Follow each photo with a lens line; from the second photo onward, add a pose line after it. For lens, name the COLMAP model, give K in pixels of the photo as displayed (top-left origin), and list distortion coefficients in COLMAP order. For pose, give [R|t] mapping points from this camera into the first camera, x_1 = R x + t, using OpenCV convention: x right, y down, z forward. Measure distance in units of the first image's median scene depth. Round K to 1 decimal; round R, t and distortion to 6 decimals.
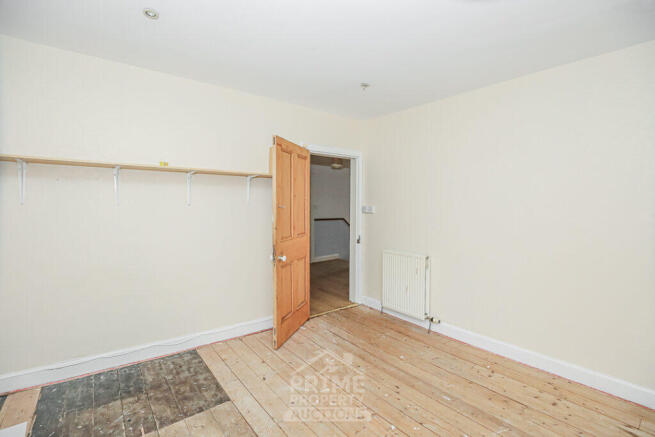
lens RADIAL K [[314.8, 0, 314.2], [0, 314.8, 209.9], [0, 0, 1]] dist [-0.003572, -0.000247]
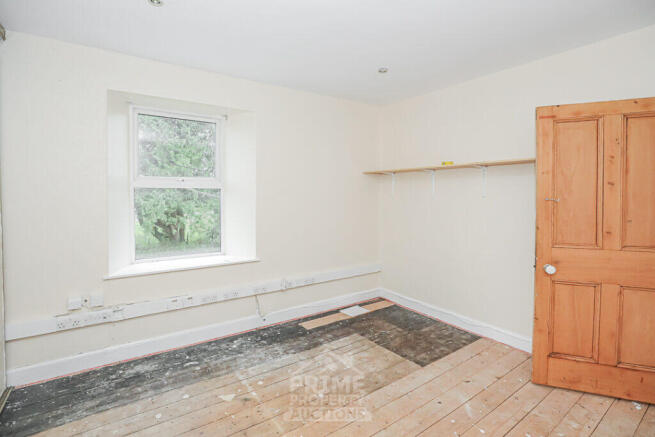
lens RADIAL K [[314.8, 0, 314.2], [0, 314.8, 209.9], [0, 0, 1]] dist [-0.003572, -0.000247]
pose [[-0.034320, 0.033617, -0.998845, 0.765852], [-0.026972, 0.999039, 0.034550, 0.004633], [0.999047, 0.028126, -0.033380, 0.551937]]
